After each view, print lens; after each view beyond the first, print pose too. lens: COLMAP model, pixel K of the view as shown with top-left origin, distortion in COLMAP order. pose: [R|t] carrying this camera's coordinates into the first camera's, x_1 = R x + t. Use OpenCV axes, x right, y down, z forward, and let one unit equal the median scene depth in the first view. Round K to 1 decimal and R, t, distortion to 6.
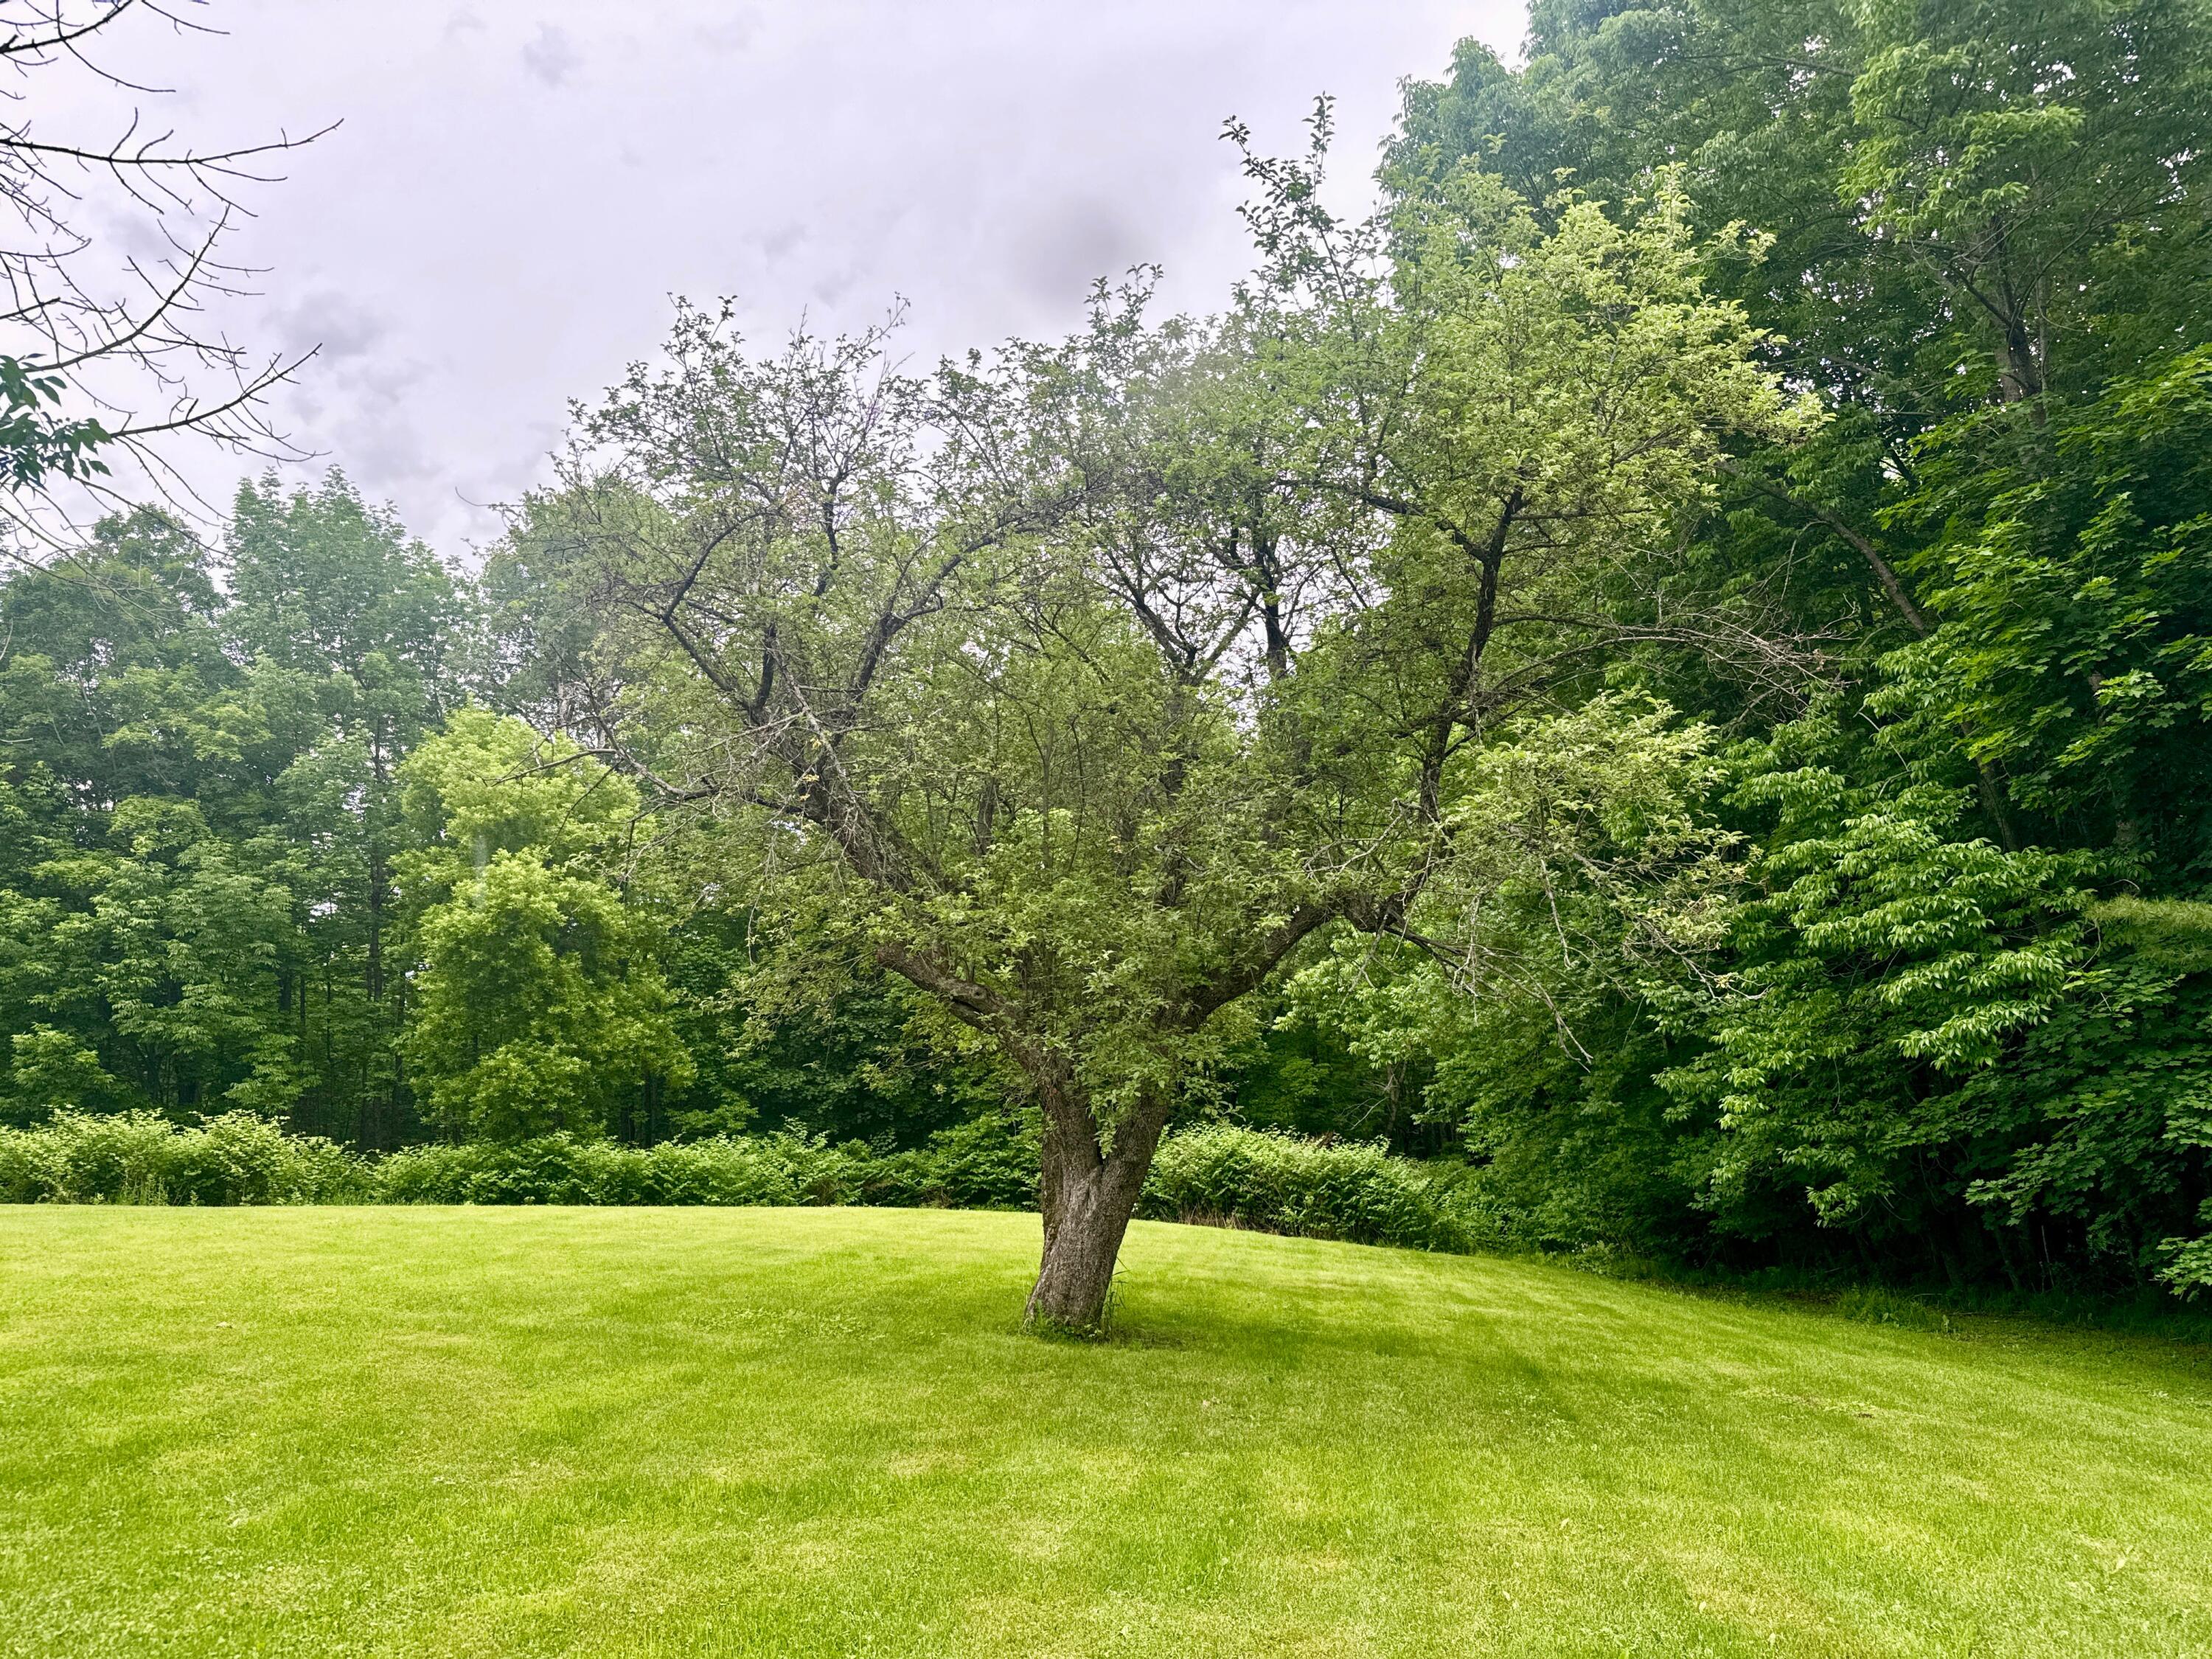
lens RADIAL K [[1535.6, 0, 1101.1], [0, 1535.6, 843.2], [0, 0, 1]] dist [0.124121, -0.189061]
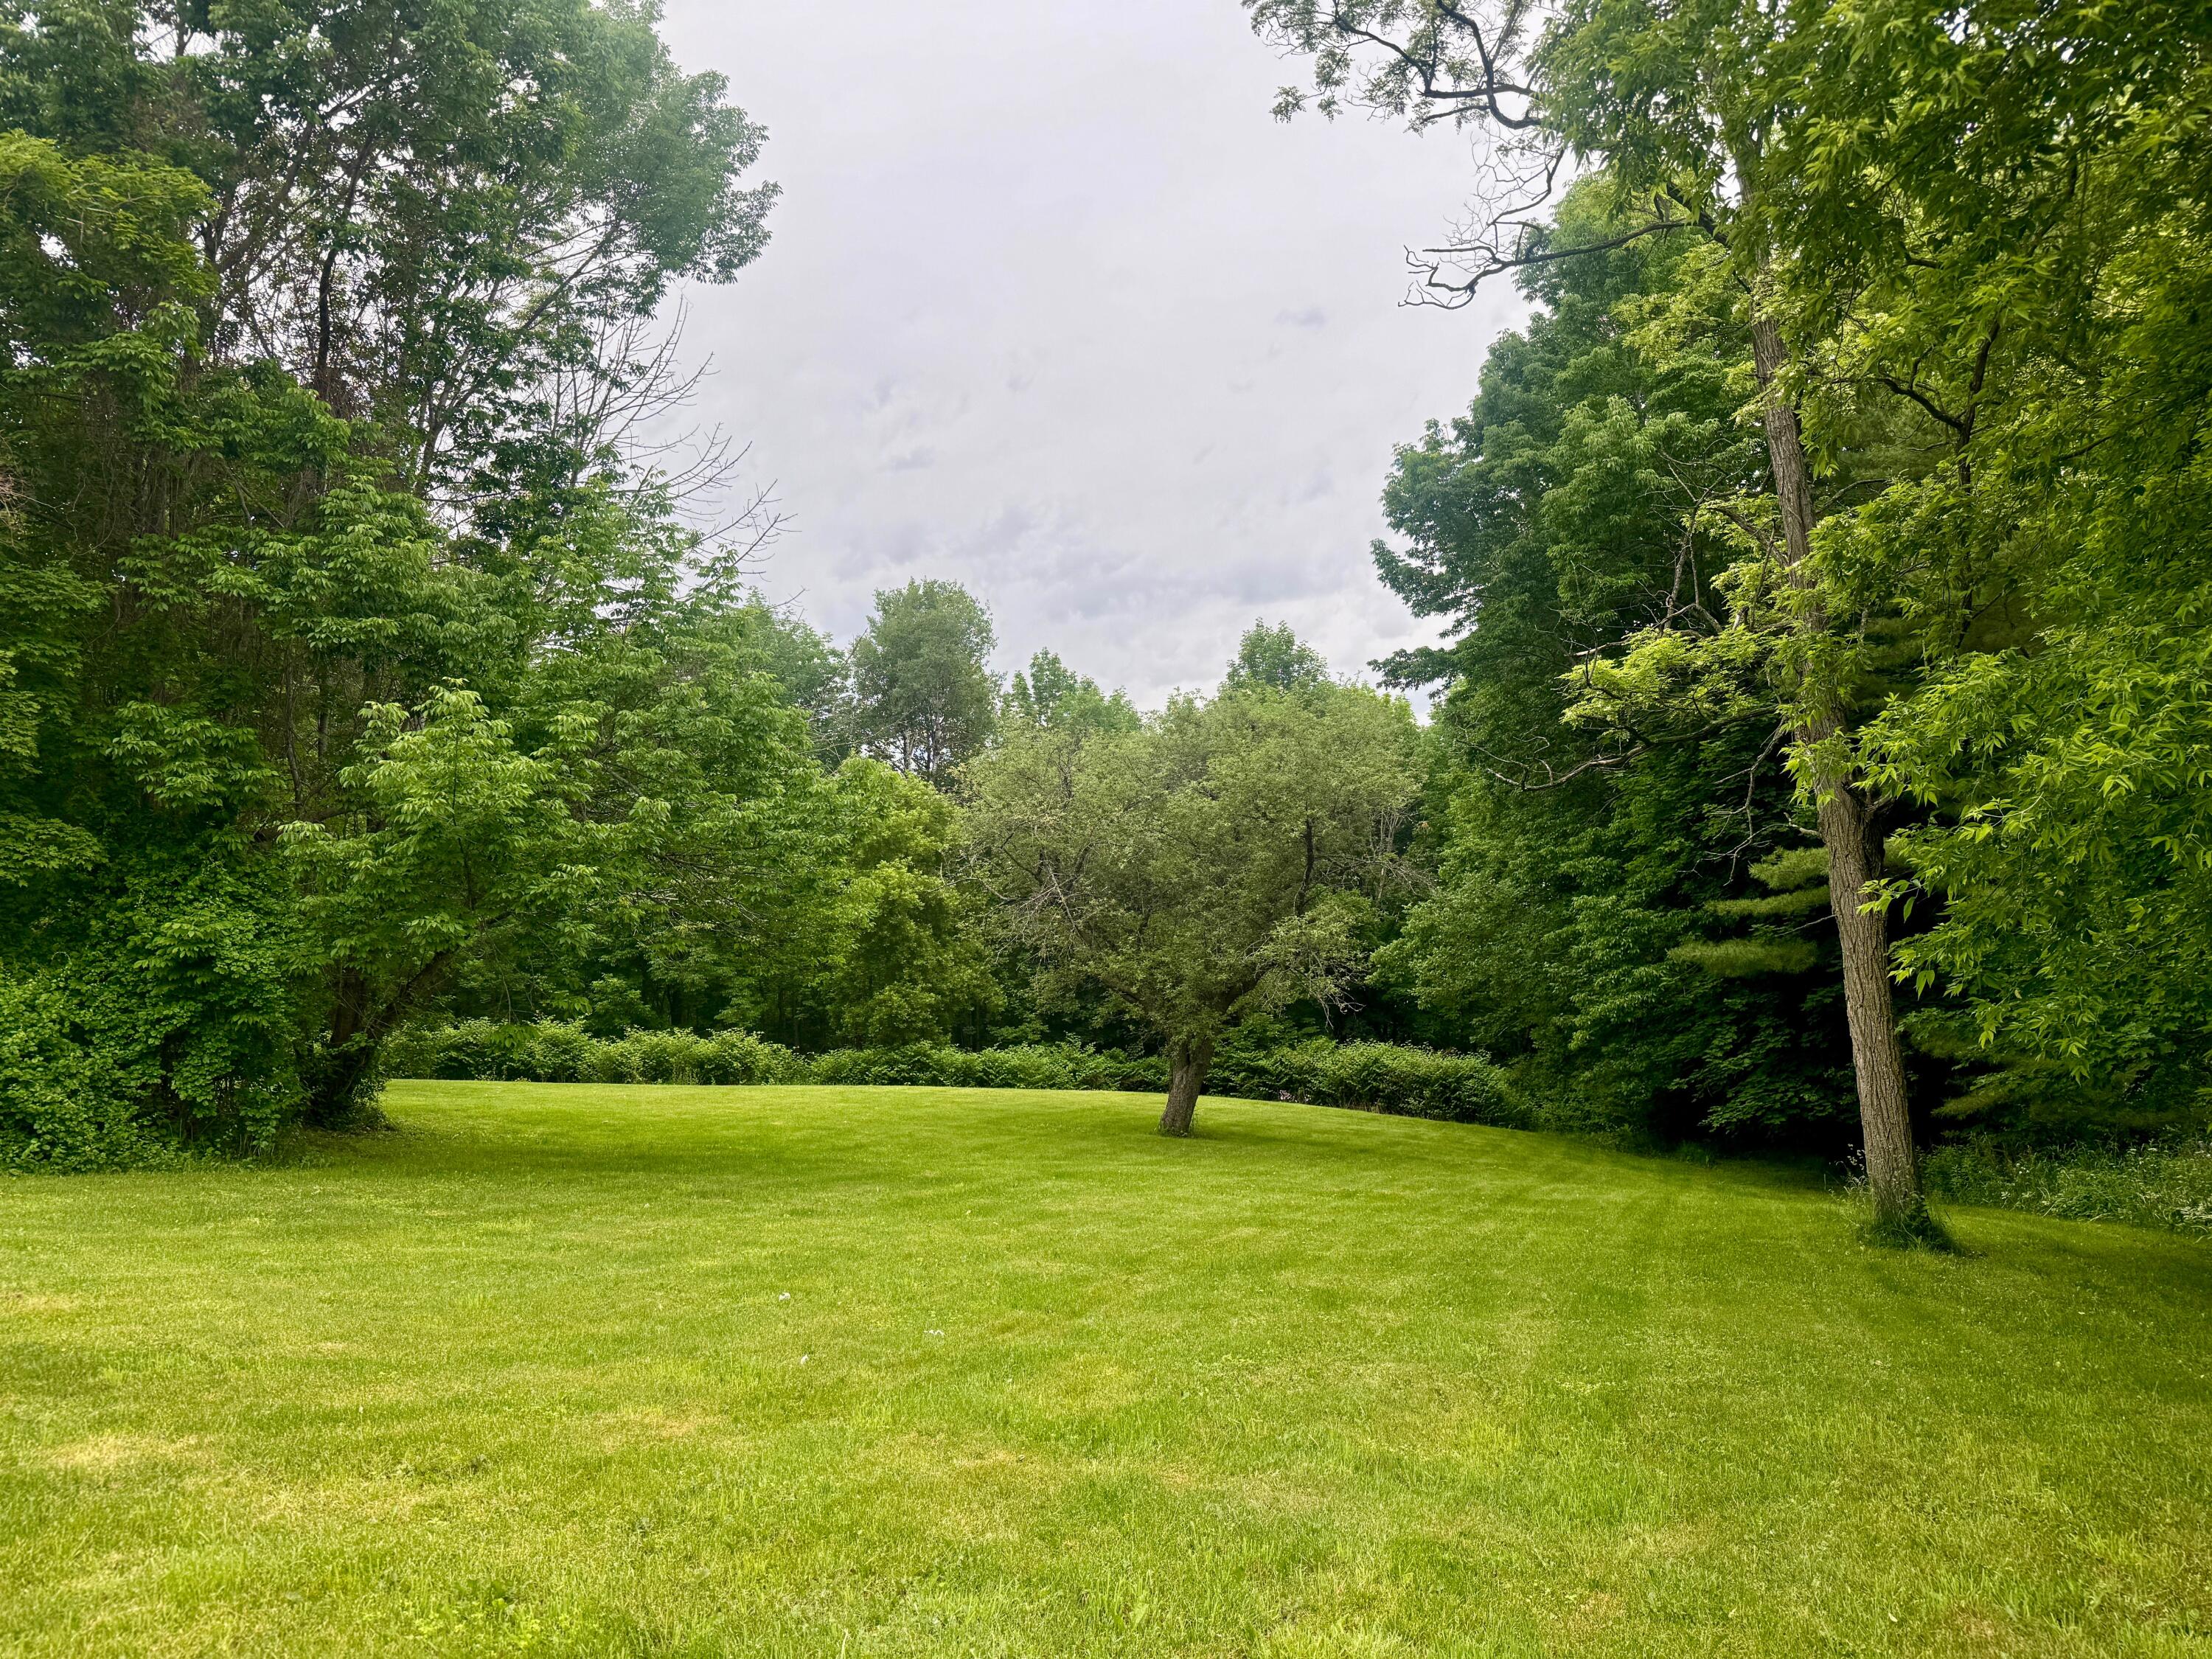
lens RADIAL K [[1542.8, 0, 1106.0], [0, 1542.8, 829.5], [0, 0, 1]] dist [0.165049, -0.339867]
pose [[0.983827, -0.018130, -0.178203, 0.105870], [0.027308, 0.998416, 0.049189, -0.093284], [0.177029, -0.053260, 0.982764, -0.459070]]
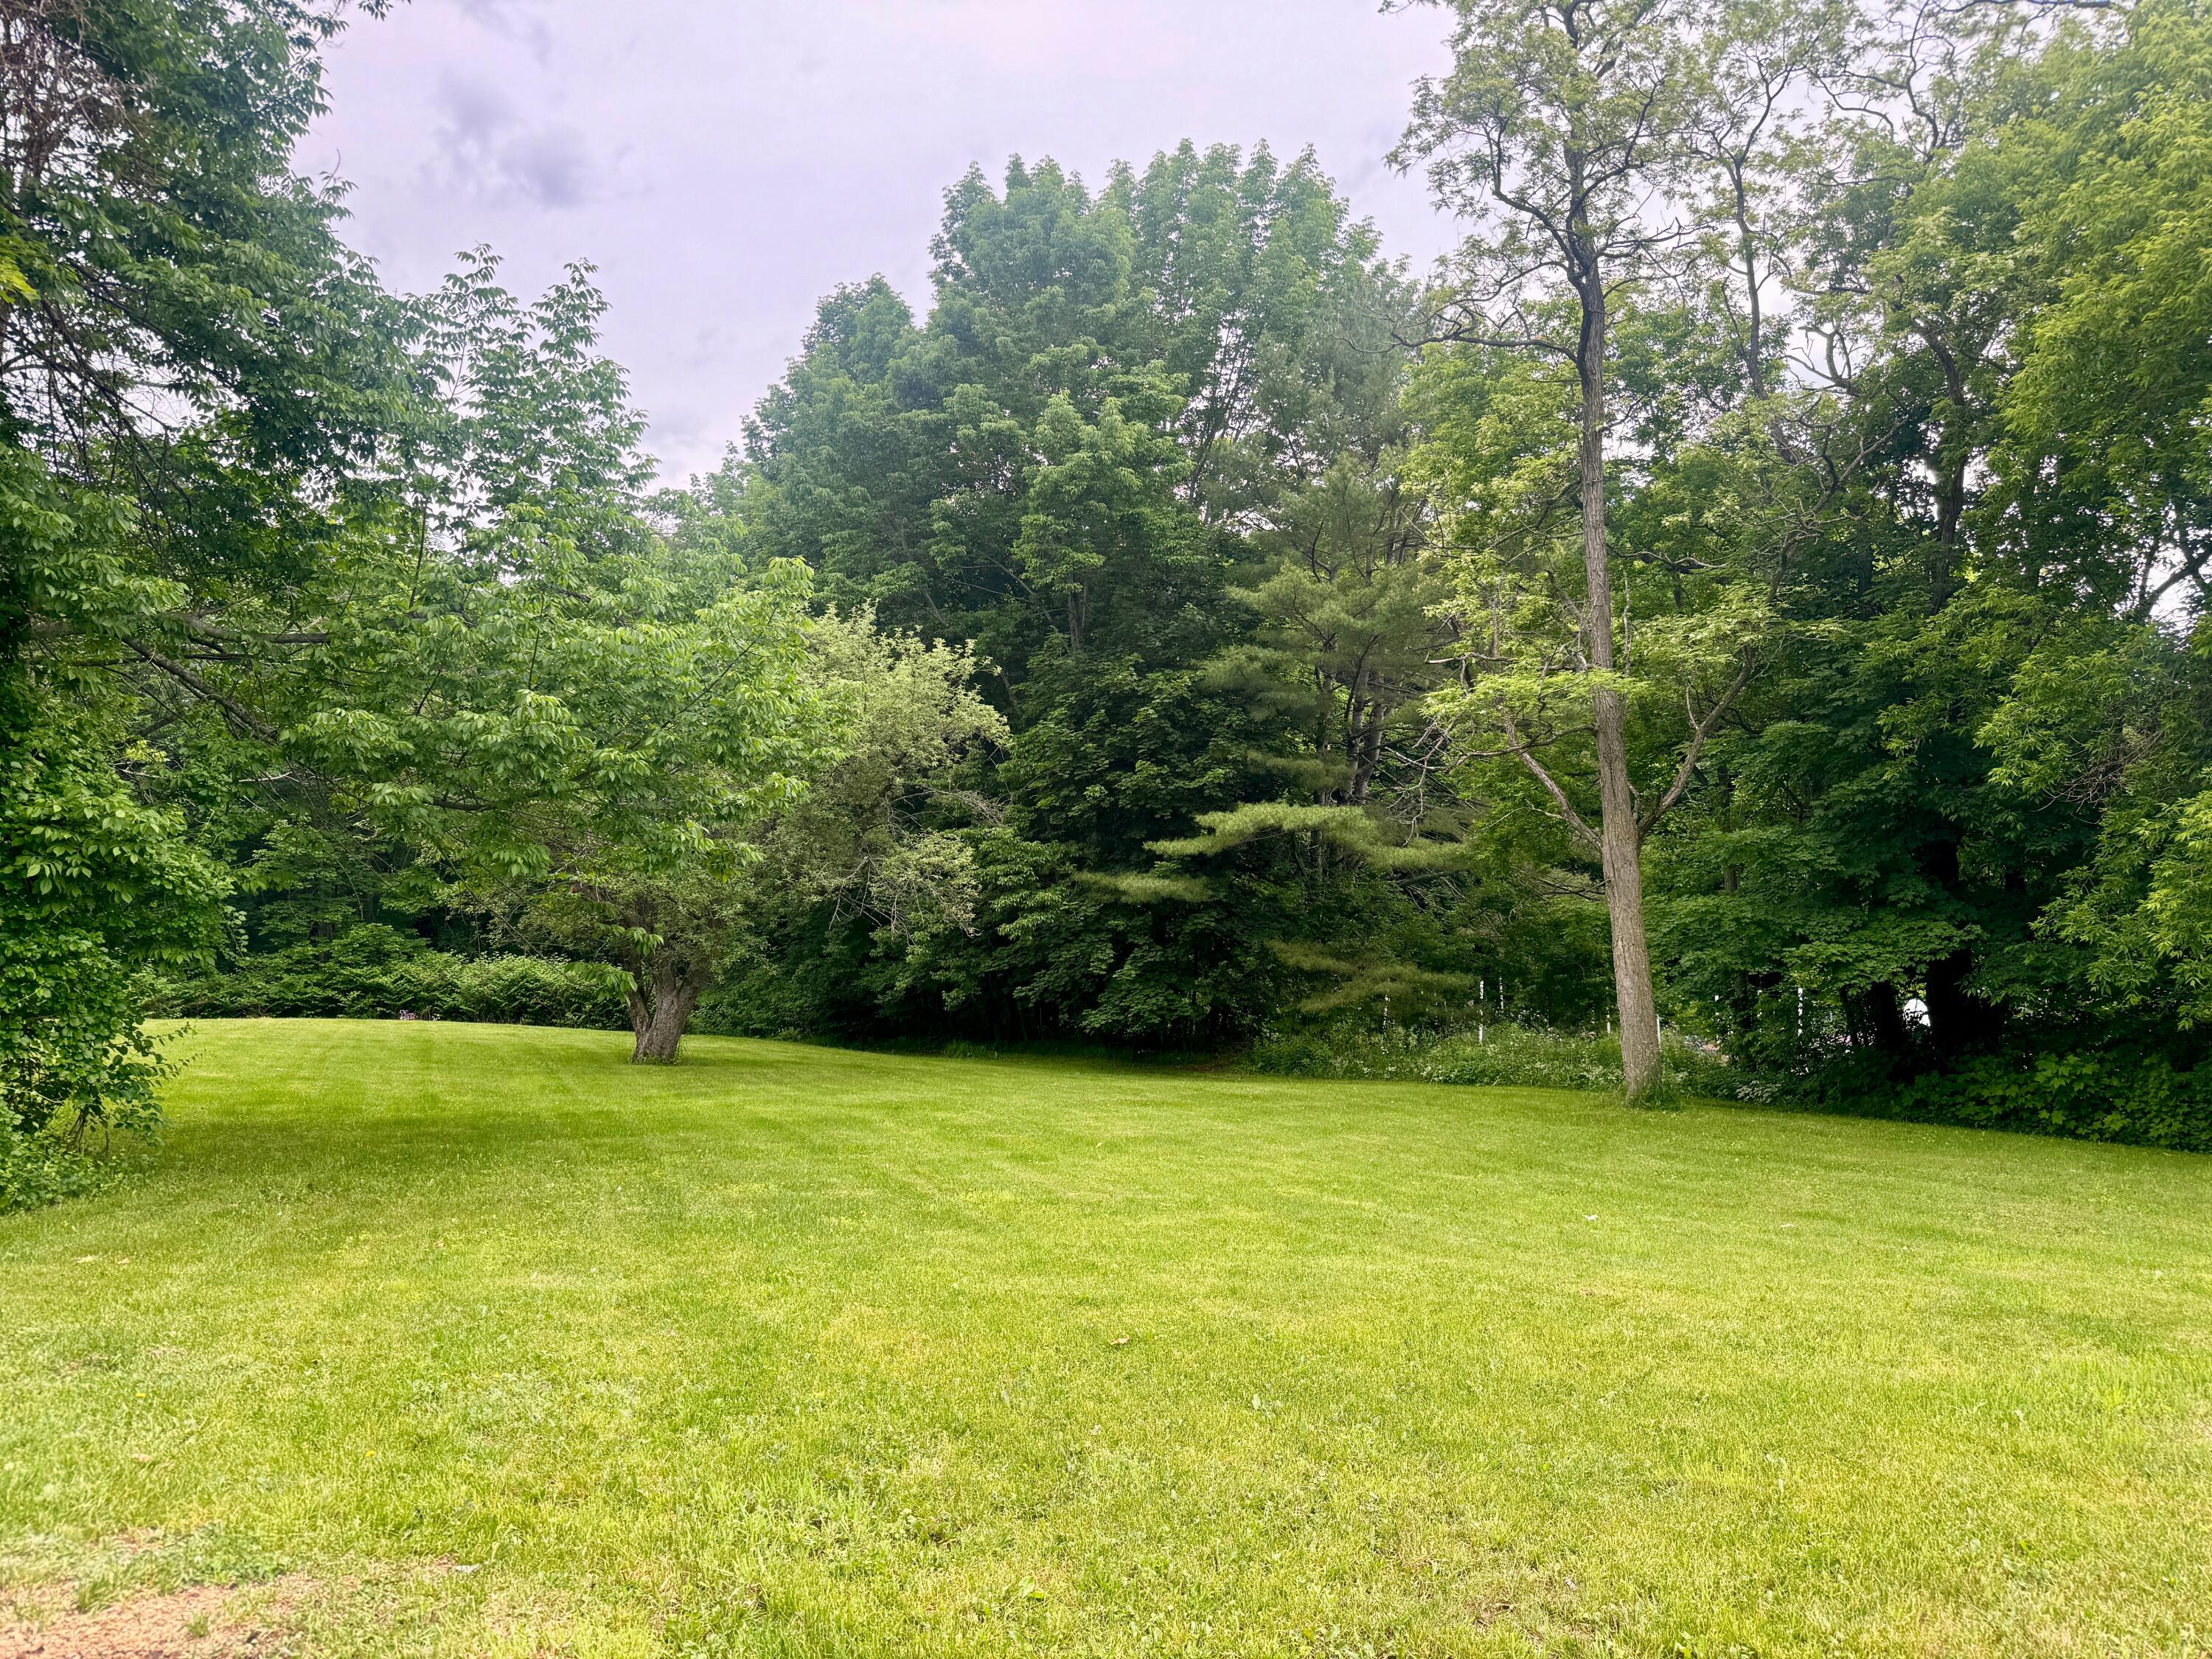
lens RADIAL K [[1542.8, 0, 1106.0], [0, 1542.8, 829.5], [0, 0, 1]] dist [0.165049, -0.339867]
pose [[0.837658, 0.045587, 0.544289, -0.251157], [-0.106000, 0.991133, 0.080120, -0.090357], [-0.535811, -0.124808, 0.835063, -0.404110]]
